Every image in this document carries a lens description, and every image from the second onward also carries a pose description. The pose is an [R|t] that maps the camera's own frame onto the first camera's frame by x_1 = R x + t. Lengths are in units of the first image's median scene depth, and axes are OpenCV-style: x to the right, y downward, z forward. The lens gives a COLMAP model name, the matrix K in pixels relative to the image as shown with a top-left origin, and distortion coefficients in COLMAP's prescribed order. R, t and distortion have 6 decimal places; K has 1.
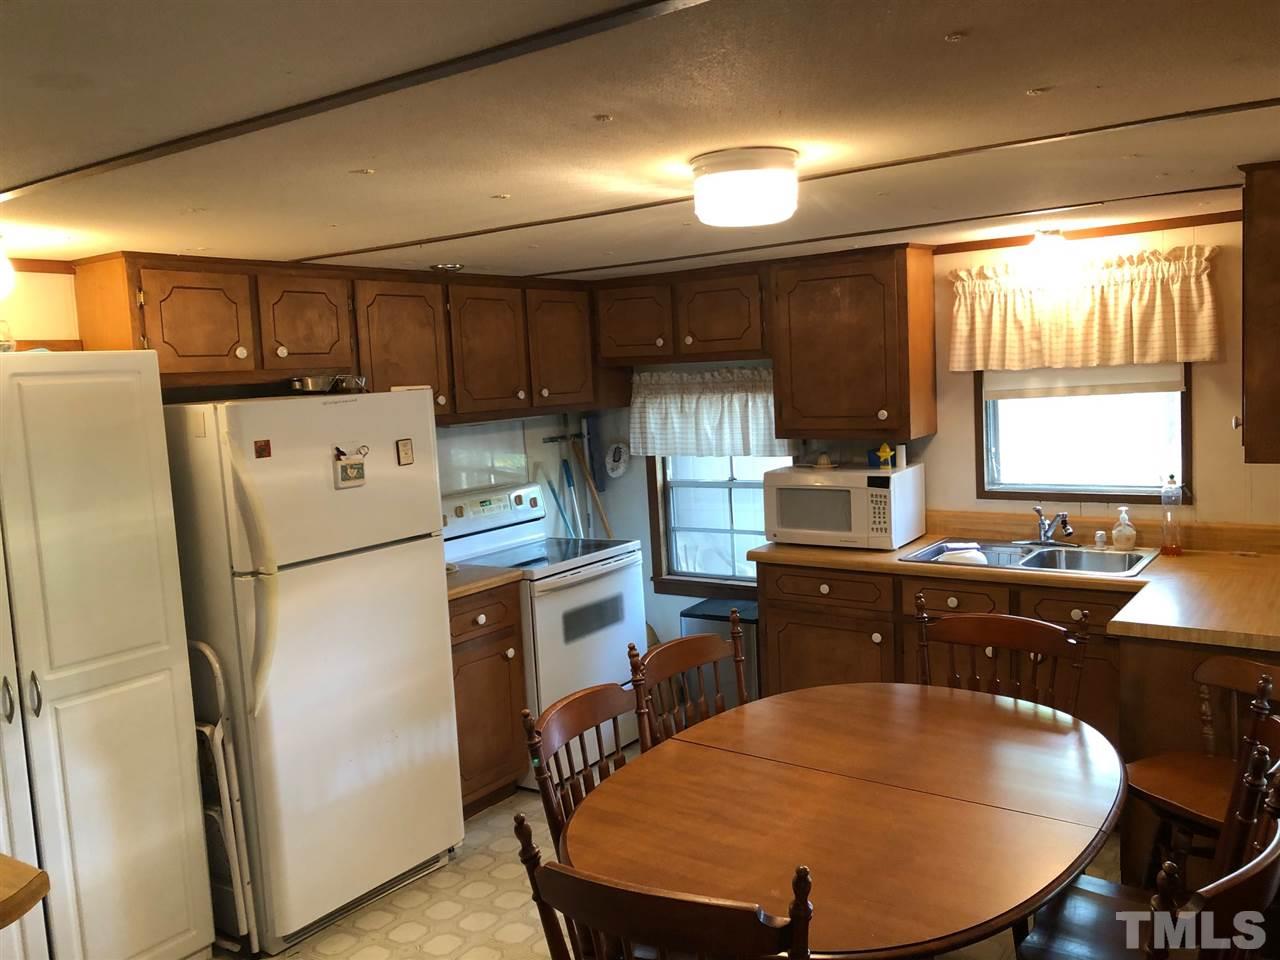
lens RADIAL K [[1061.6, 0, 639.5], [0, 1061.6, 469.5], [0, 0, 1]] dist [0.074758, -0.061259]
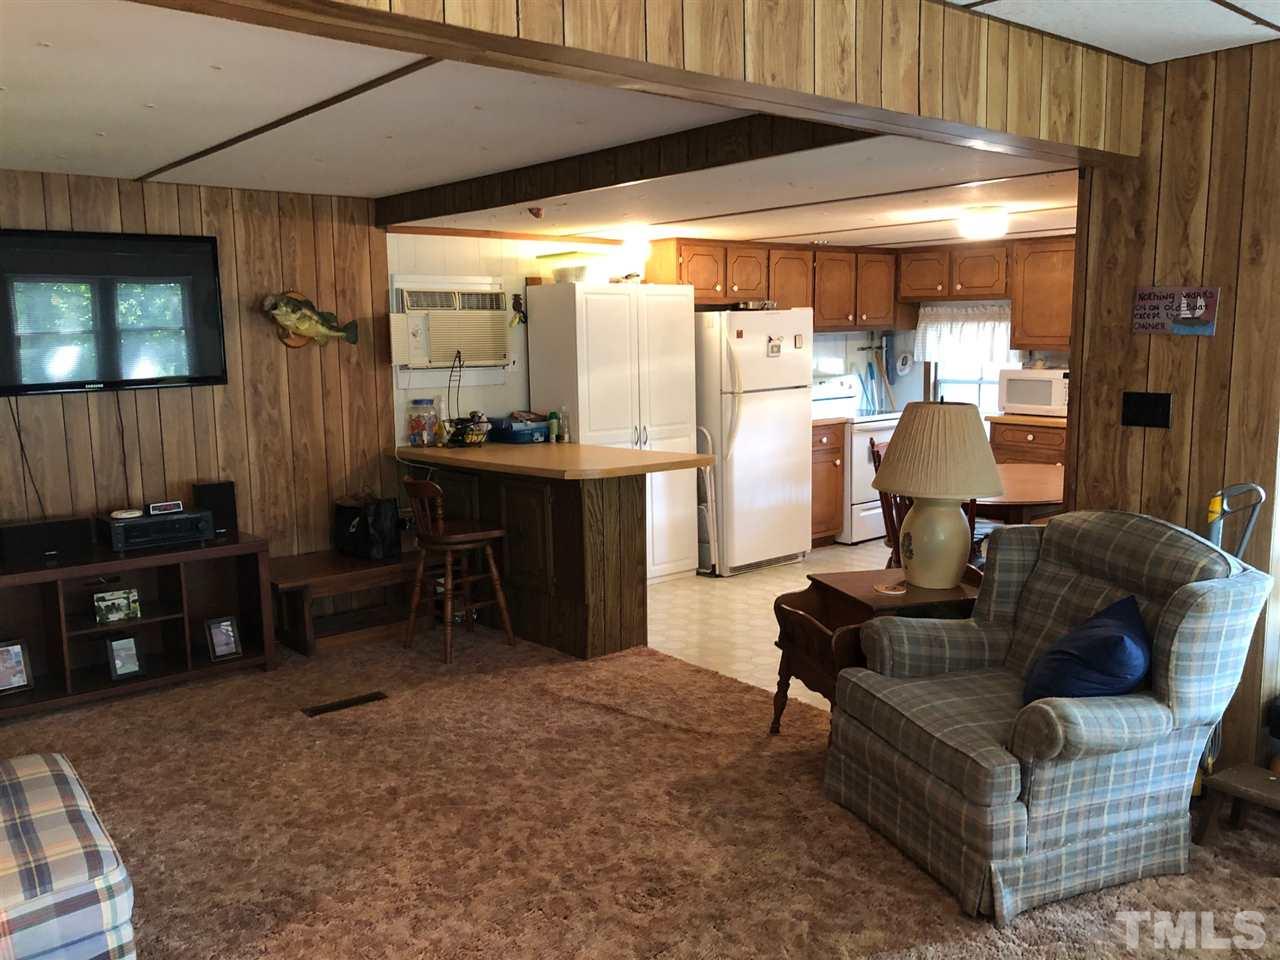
lens RADIAL K [[1061.6, 0, 626.7], [0, 1061.6, 478.2], [0, 0, 1]] dist [0.074758, -0.061259]
pose [[0.966251, 0.073819, -0.246799, -0.020904], [-0.059029, 0.996018, 0.066809, 0.100918], [0.250748, -0.049986, 0.966761, -0.811061]]
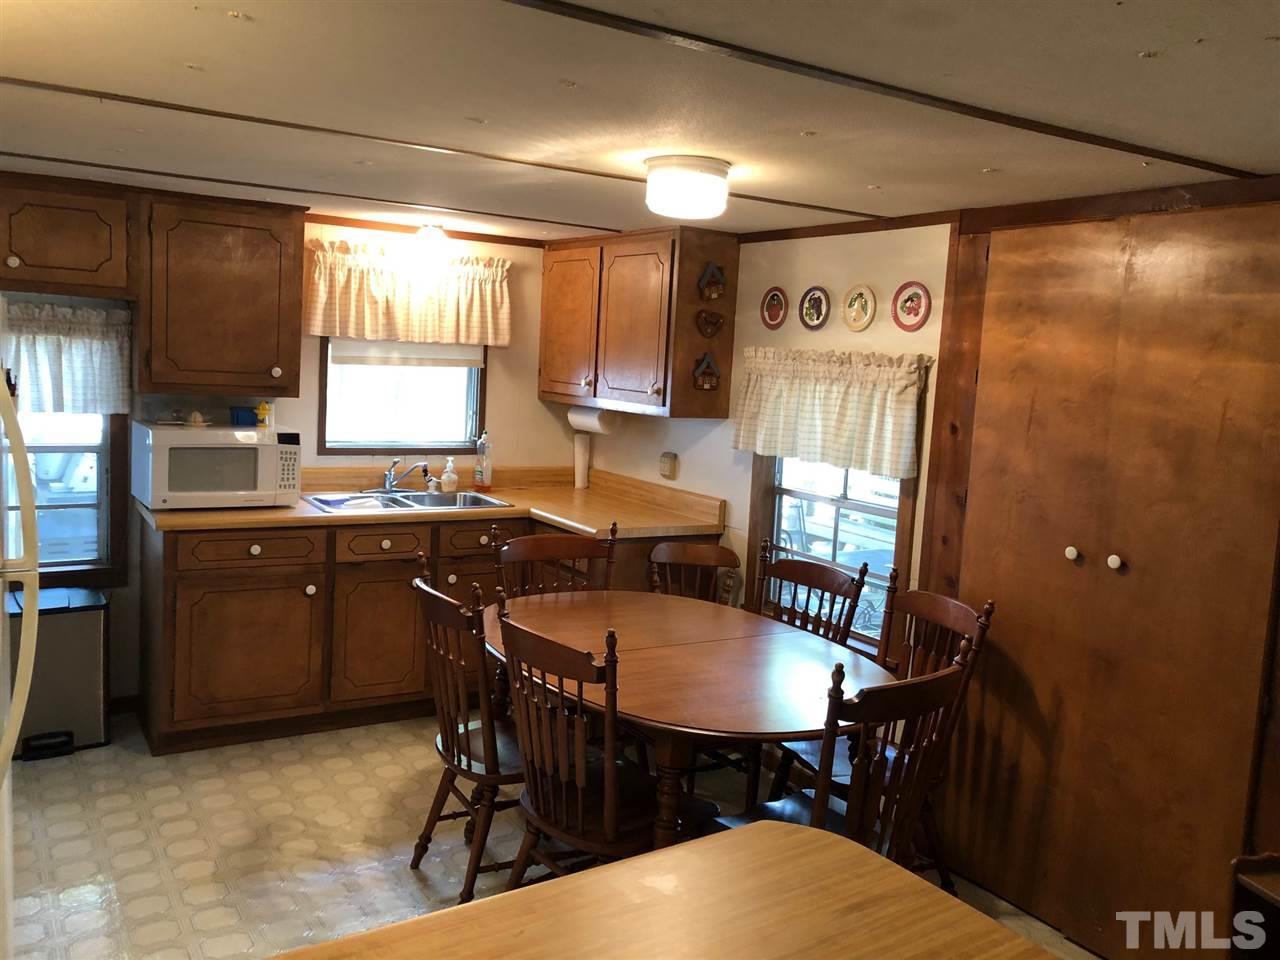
lens RADIAL K [[1061.6, 0, 640.6], [0, 1061.6, 480.7], [0, 0, 1]] dist [0.074758, -0.061259]
pose [[0.384860, -0.039911, 0.922112, -0.587622], [0.015045, 0.999203, 0.036969, 0.018952], [-0.922852, -0.000354, 0.385154, 0.303878]]
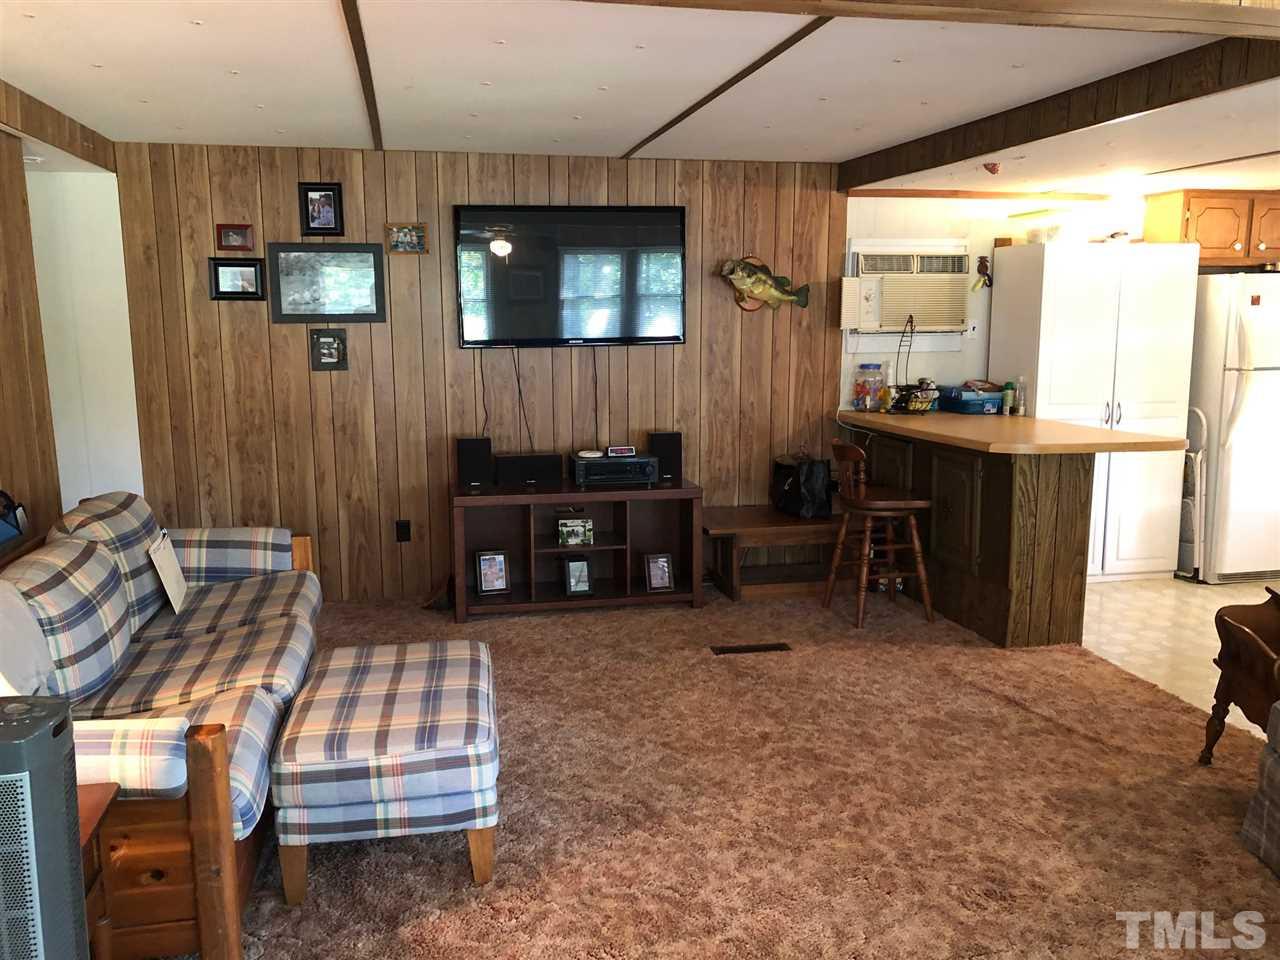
lens RADIAL K [[1061.6, 0, 633.1], [0, 1061.6, 466.8], [0, 0, 1]] dist [0.074758, -0.061259]
pose [[0.745167, 0.153999, -0.648853, 0.065155], [-0.097427, 0.987672, 0.122527, 0.099380], [0.659723, -0.028087, 0.750984, -0.774972]]
